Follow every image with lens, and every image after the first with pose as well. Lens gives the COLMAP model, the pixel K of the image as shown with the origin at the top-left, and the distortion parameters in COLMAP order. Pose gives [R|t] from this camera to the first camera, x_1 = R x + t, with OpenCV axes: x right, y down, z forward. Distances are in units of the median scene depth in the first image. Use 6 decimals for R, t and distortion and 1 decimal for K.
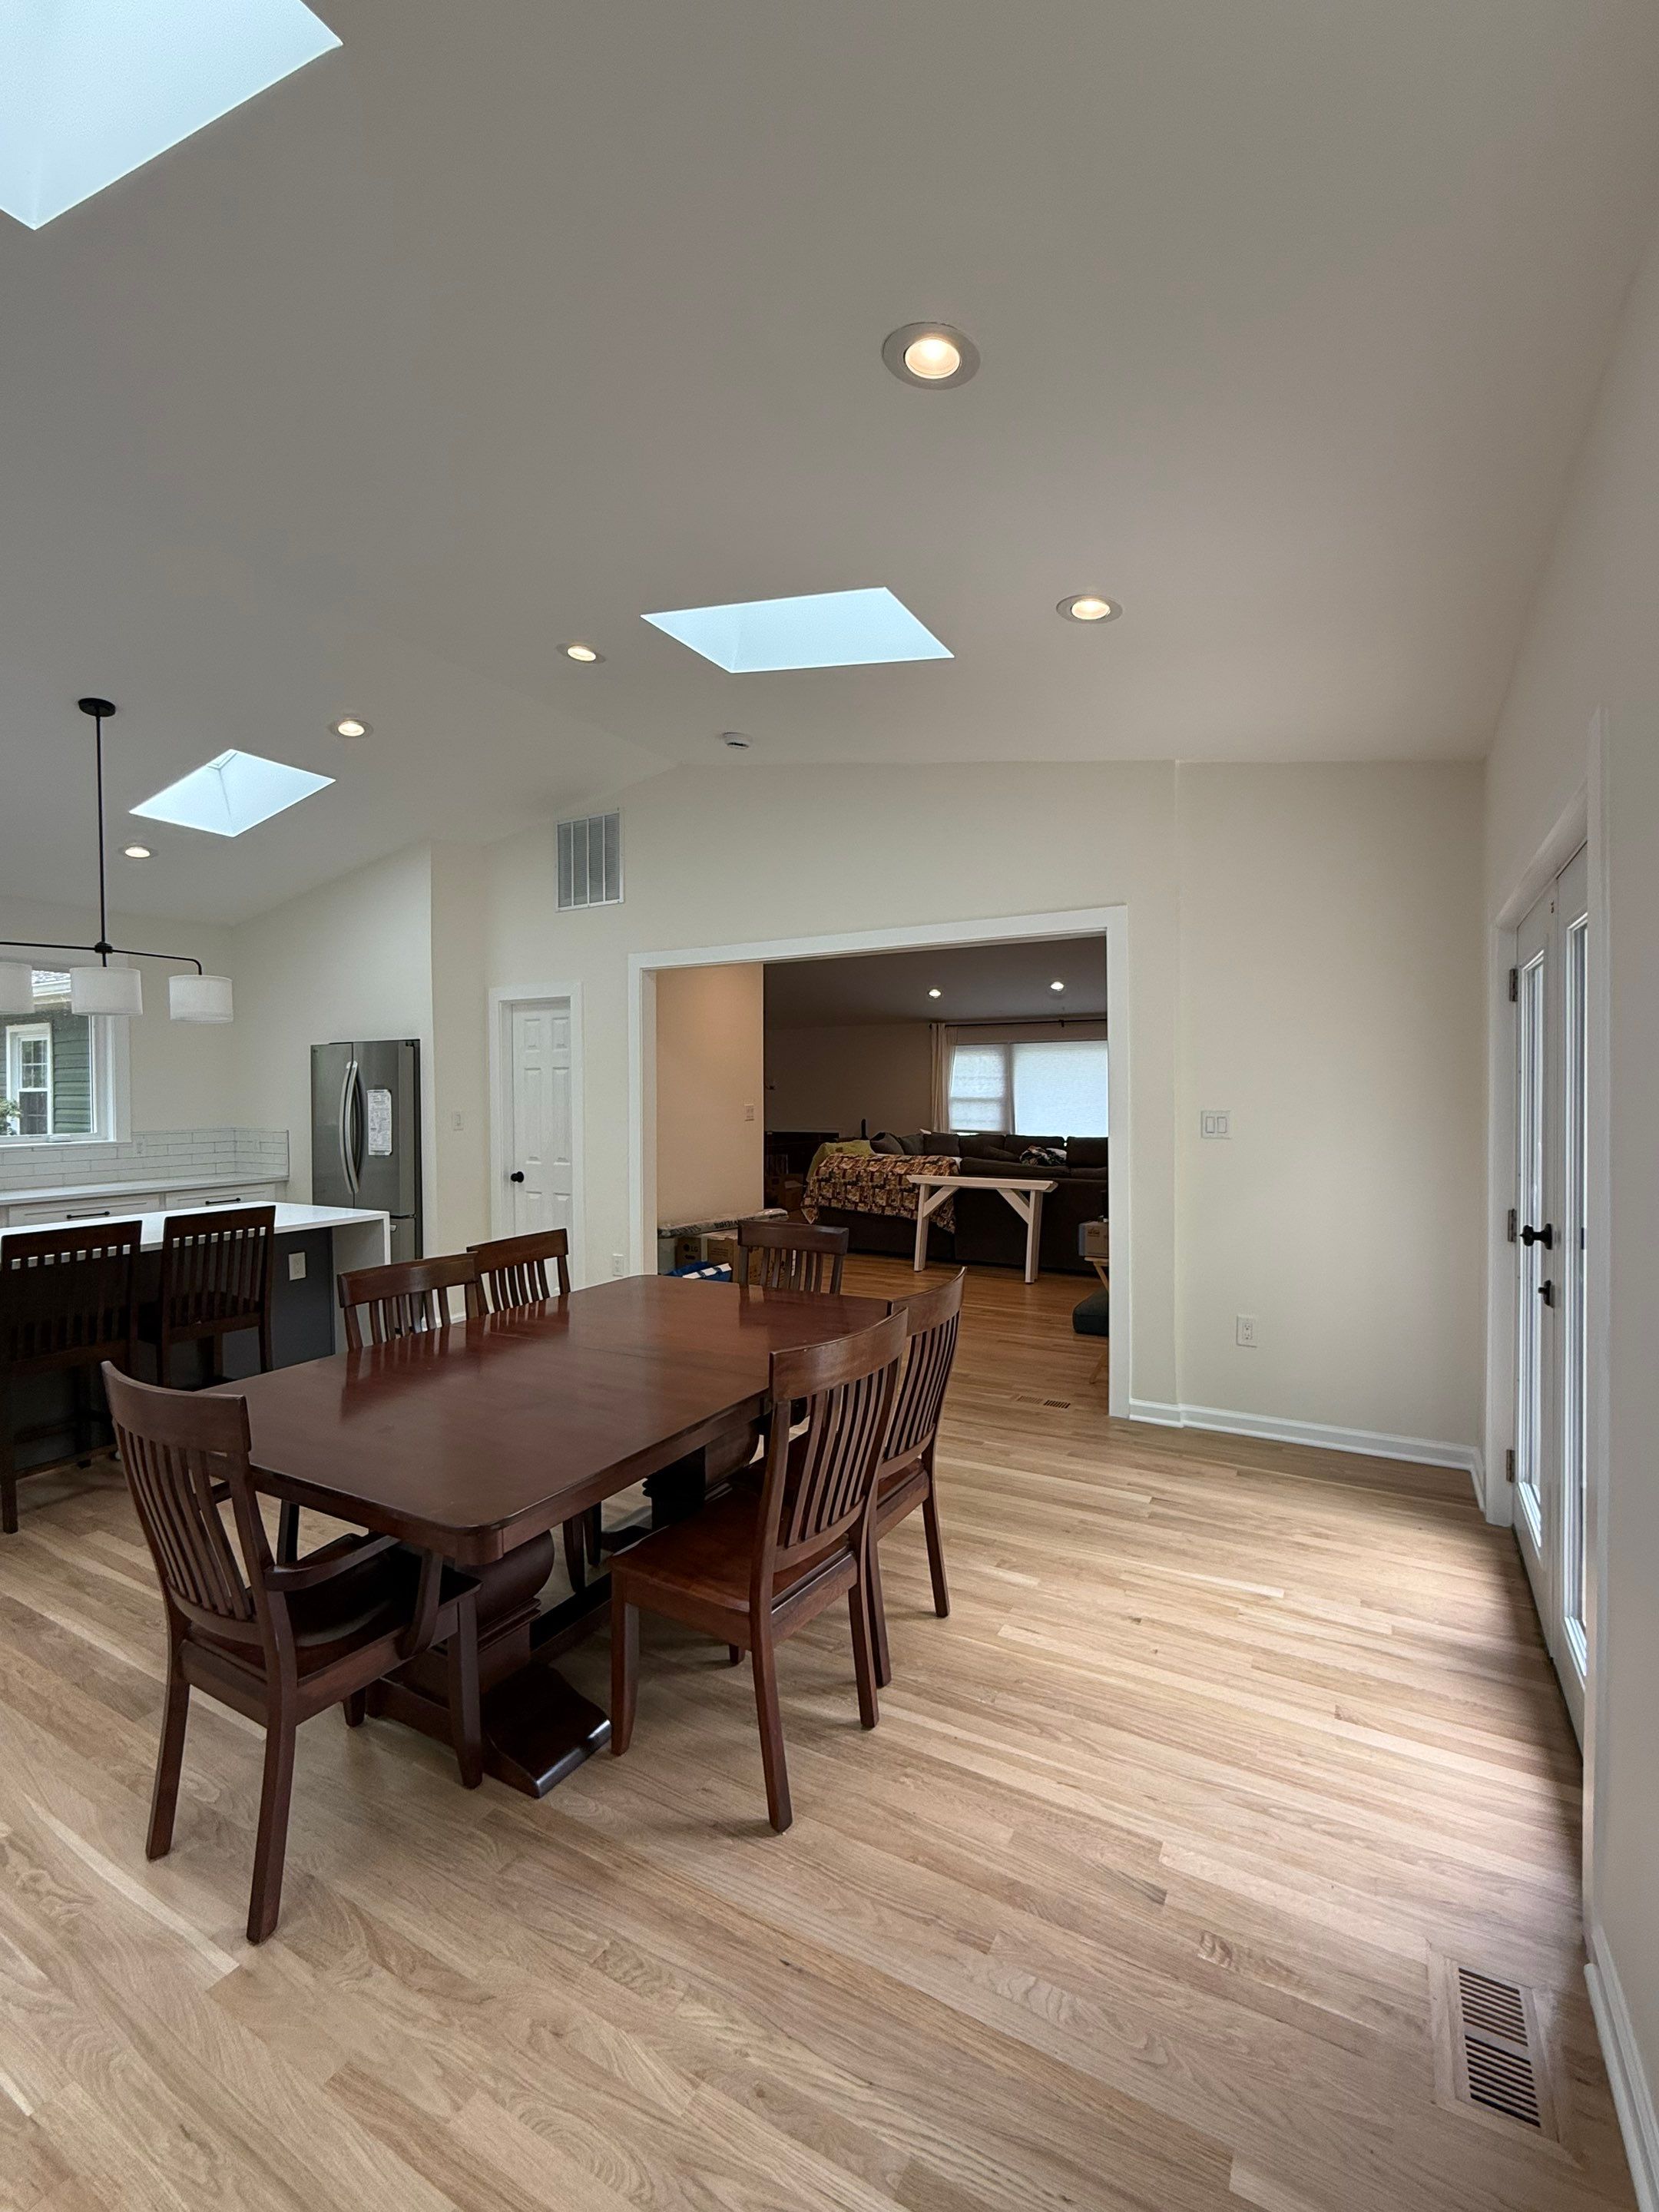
lens RADIAL K [[978.5, 0, 820.8], [0, 978.5, 1106.9], [0, 0, 1]] dist [0.010643, 0.000059]
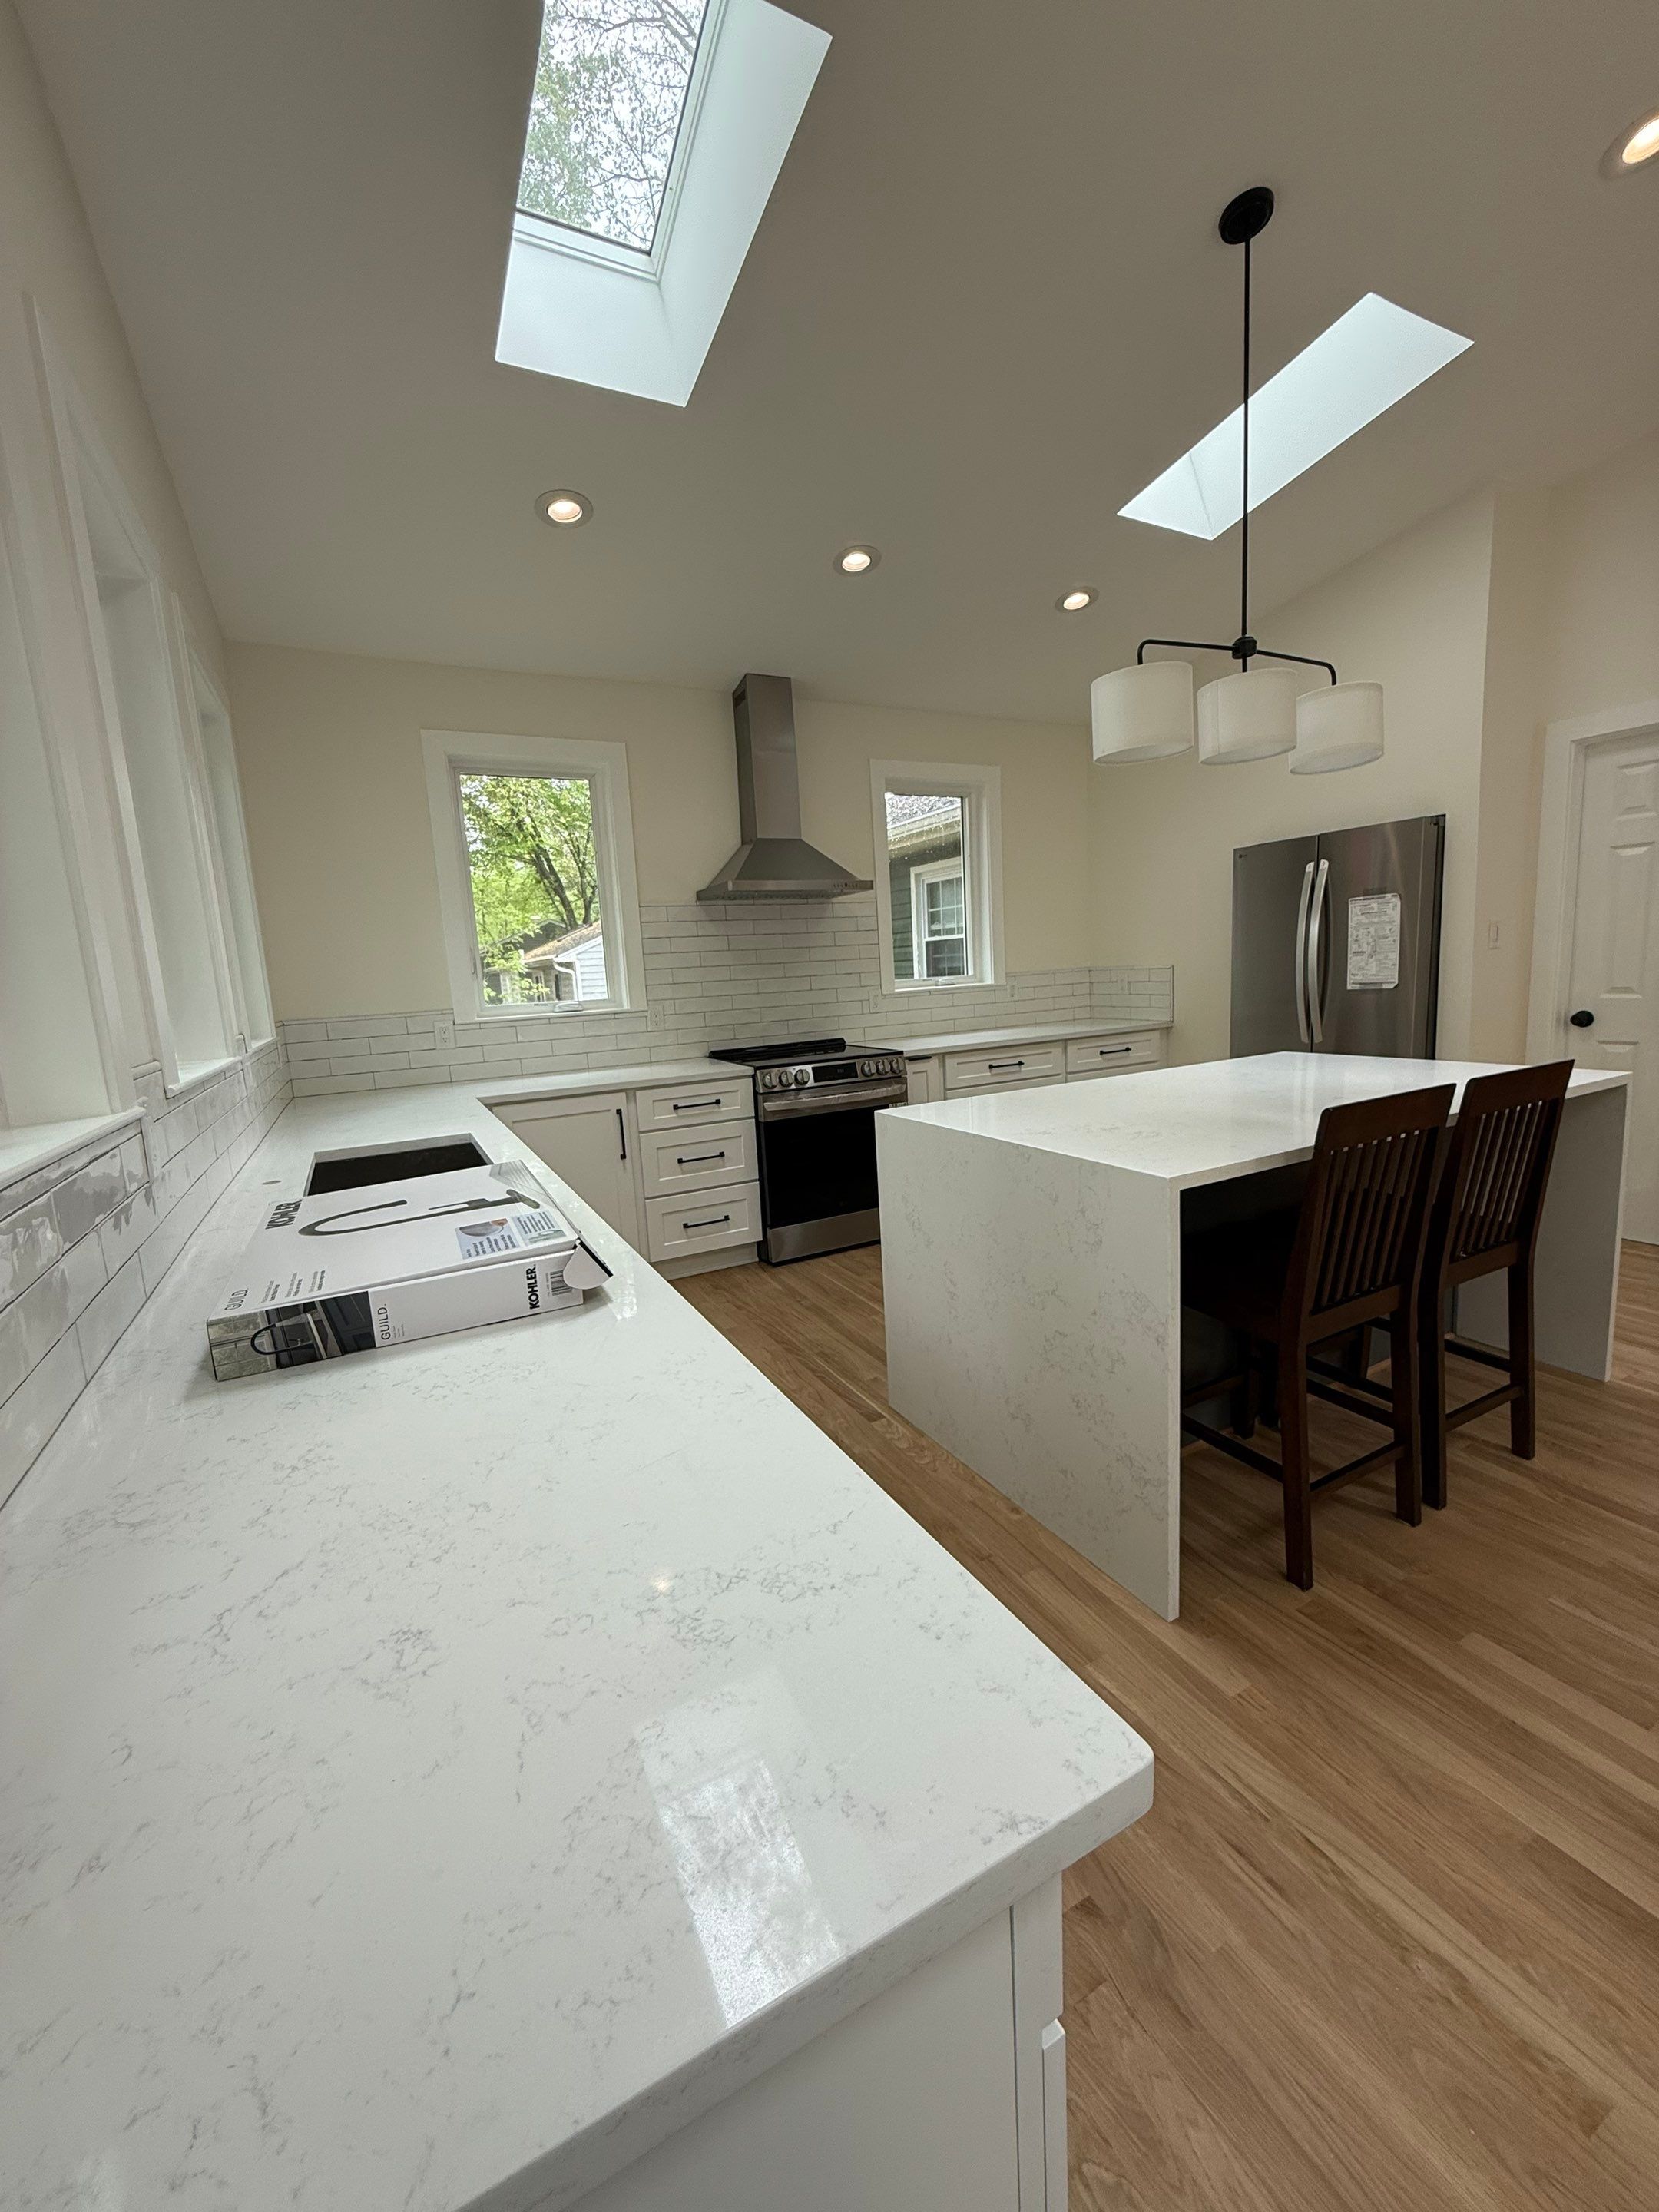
lens RADIAL K [[876.8, 0, 827.5], [0, 876.8, 1108.4], [0, 0, 1]] dist [-0.001570, -0.000634]
pose [[0.847485, 0.043203, -0.529058, -0.630307], [0.041707, 0.988182, 0.147504, 0.034954], [0.529178, -0.147072, 0.835668, 0.341530]]
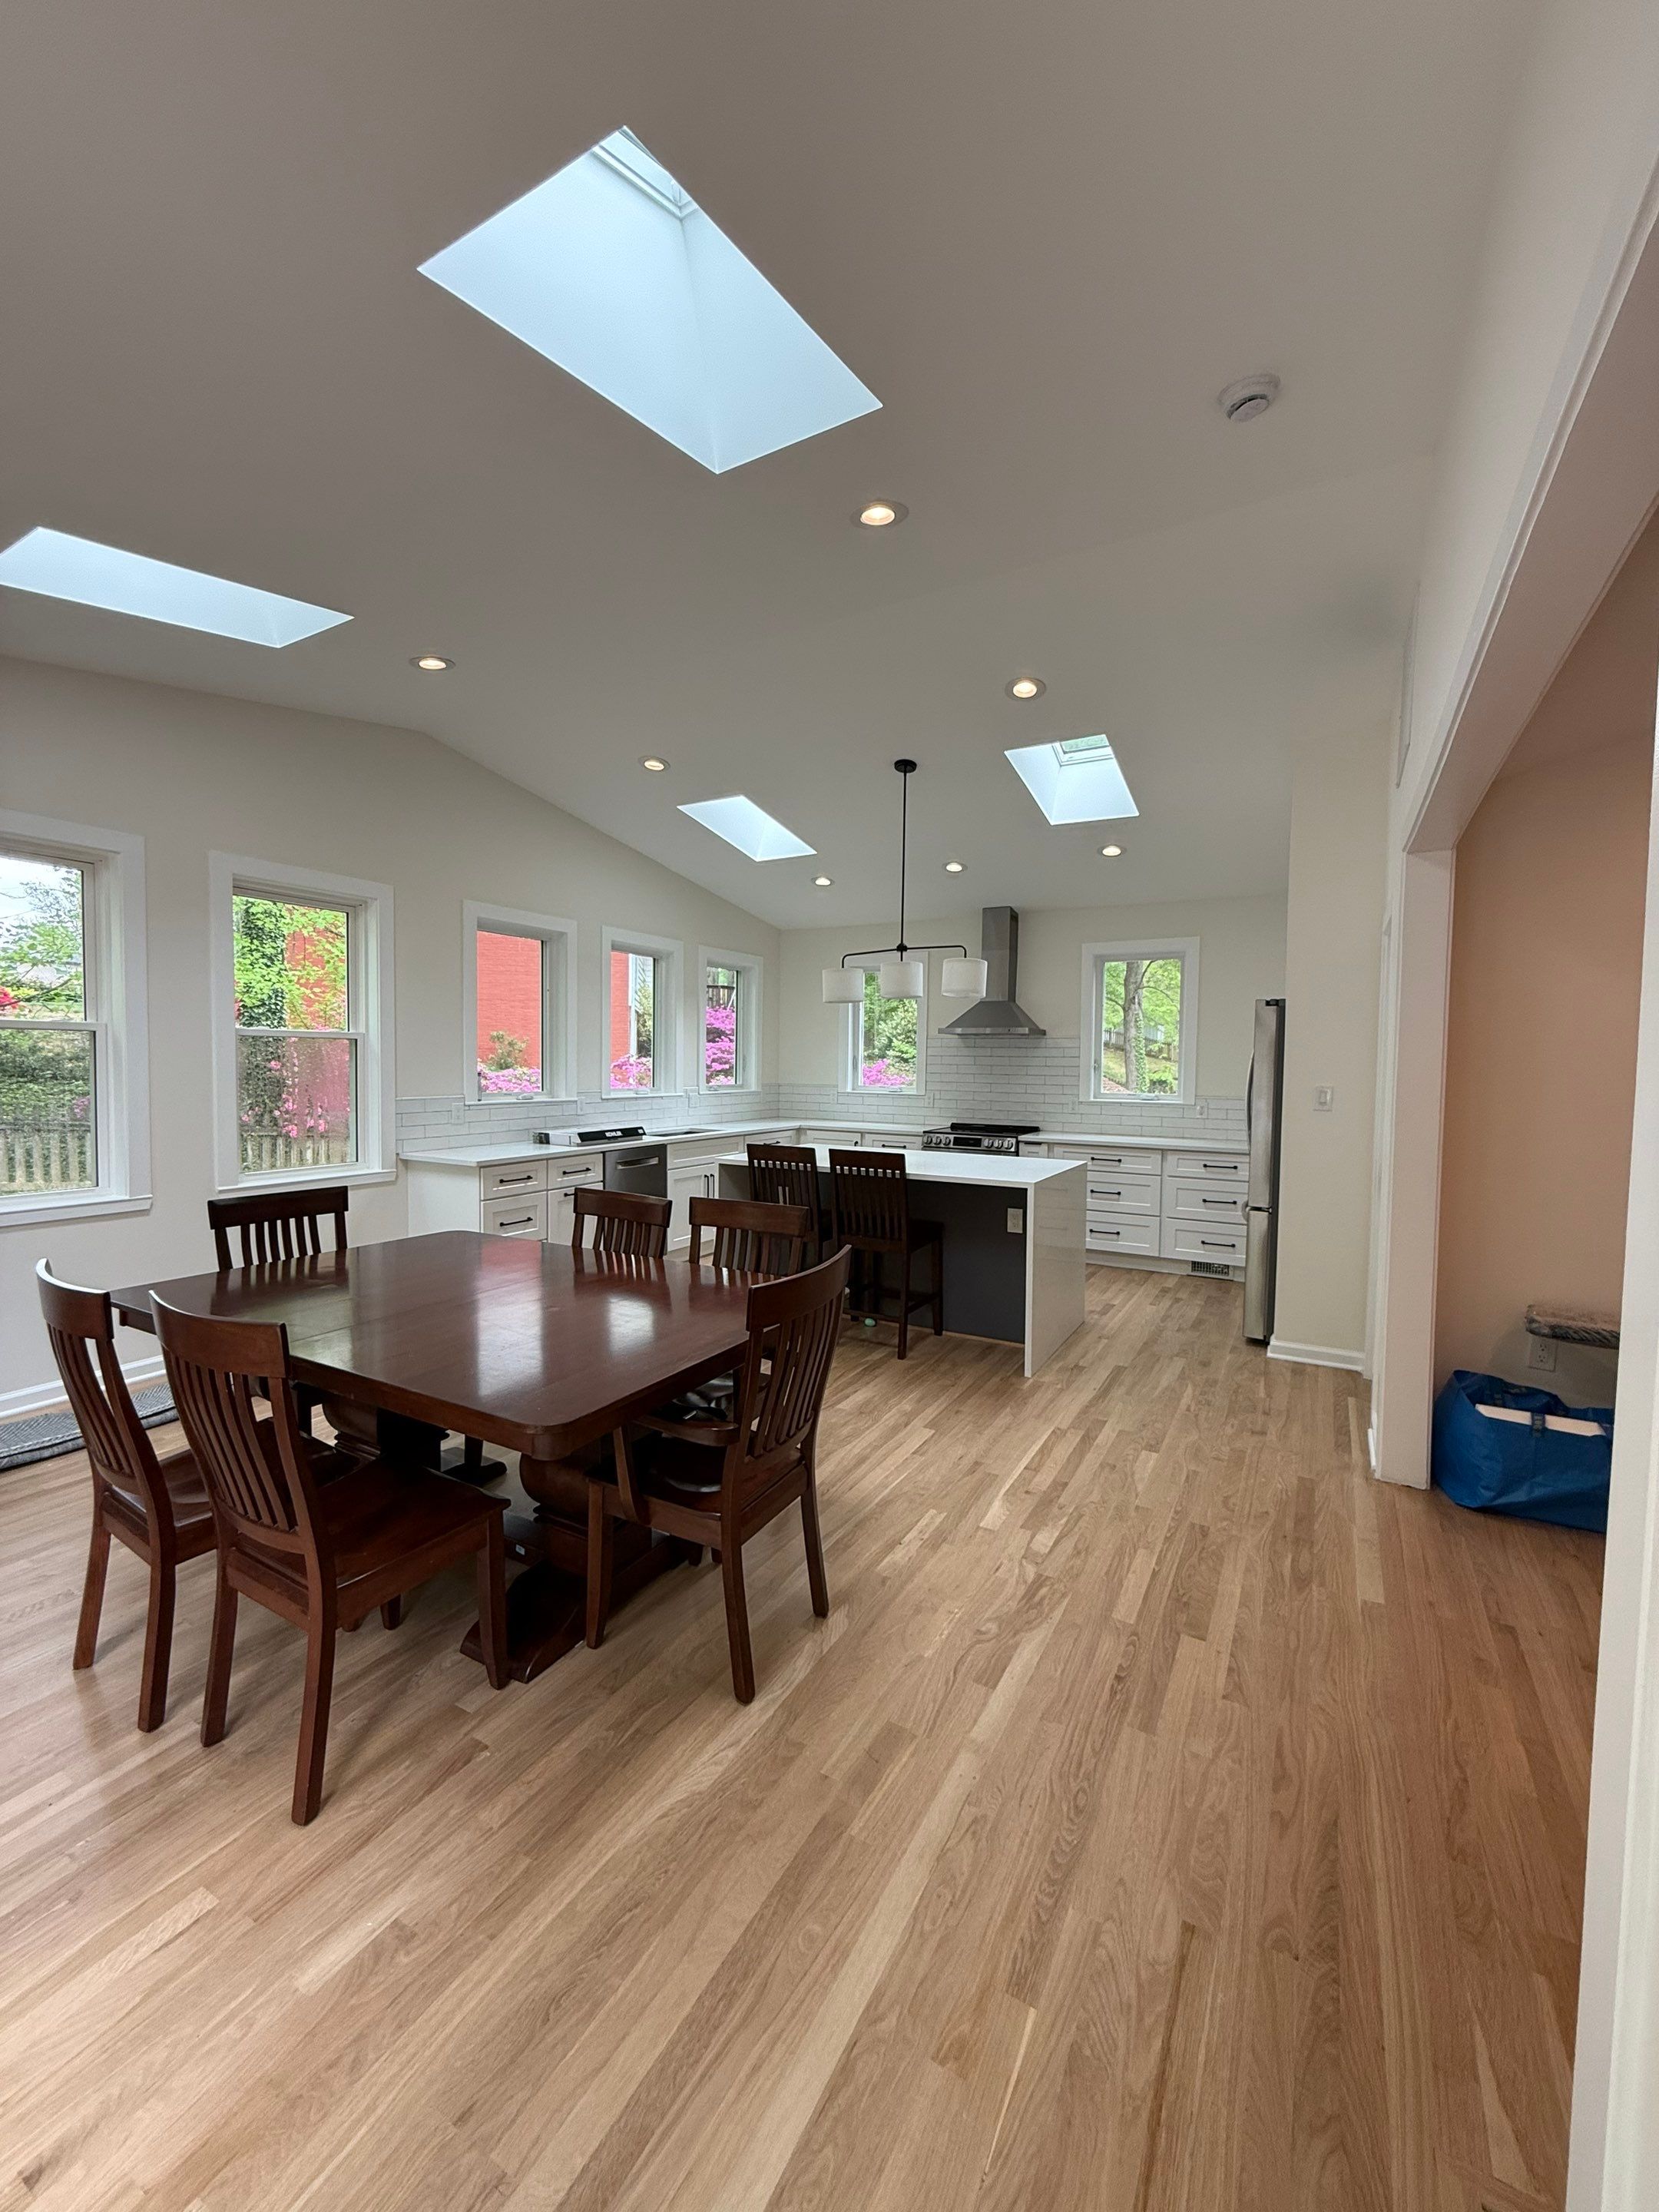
lens RADIAL K [[876.8, 0, 822.5], [0, 876.8, 1096.7], [0, 0, 1]] dist [-0.001570, -0.000634]
pose [[0.007621, 0.047128, -0.998860, 0.456274], [-0.029282, 0.998471, 0.046886, -0.012109], [0.999542, 0.028891, 0.008990, 0.866116]]
